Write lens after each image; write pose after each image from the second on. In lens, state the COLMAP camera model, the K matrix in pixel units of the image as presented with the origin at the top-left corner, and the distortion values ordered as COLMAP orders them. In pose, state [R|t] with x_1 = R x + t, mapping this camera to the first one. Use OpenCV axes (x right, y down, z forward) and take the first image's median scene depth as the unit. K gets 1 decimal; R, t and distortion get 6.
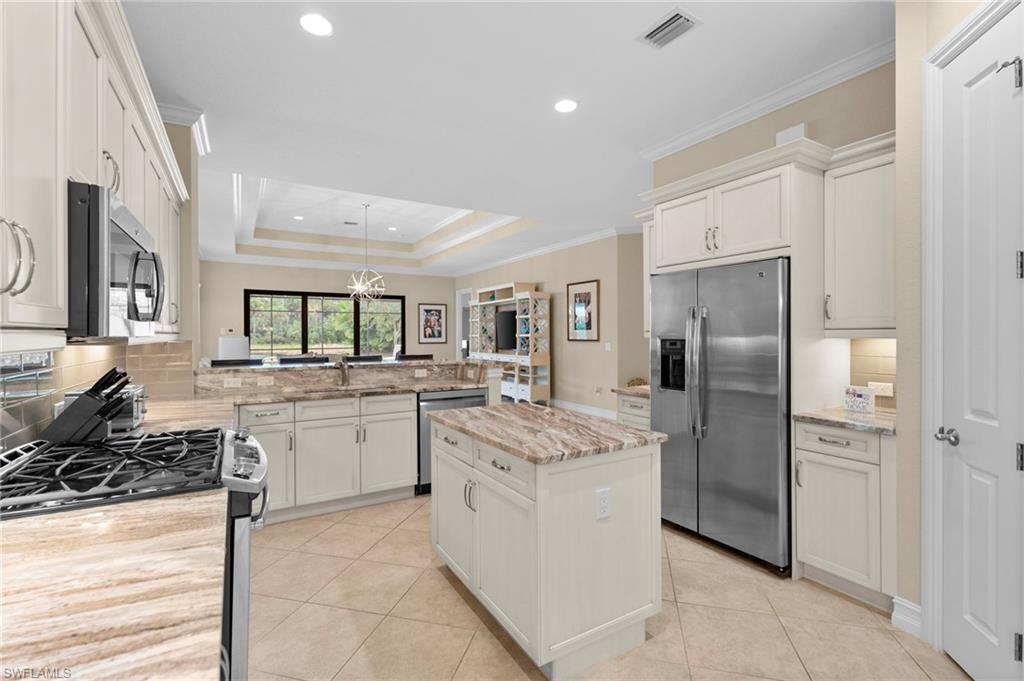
lens RADIAL K [[456.6, 0, 513.3], [0, 456.6, 338.4], [0, 0, 1]] dist [0.004028, 0.000640]
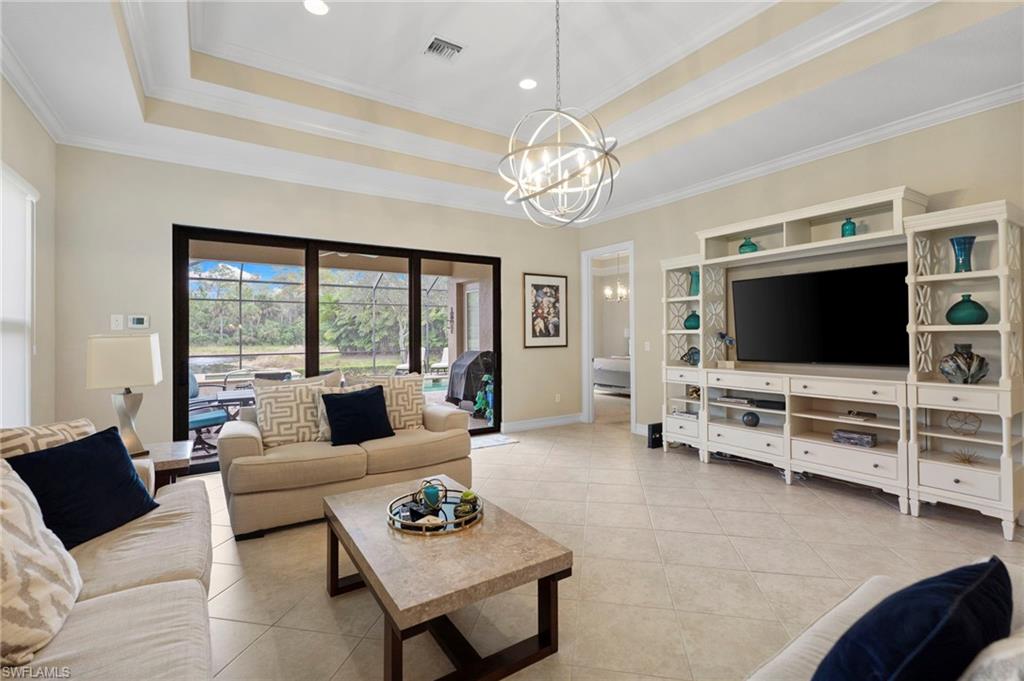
lens RADIAL K [[456.6, 0, 510.0], [0, 456.6, 336.2], [0, 0, 1]] dist [0.004028, 0.000640]
pose [[0.998942, -0.003689, 0.045831, -0.277011], [0.003914, 0.999981, -0.004819, -0.000080], [-0.045812, 0.004993, 0.998938, 0.526531]]
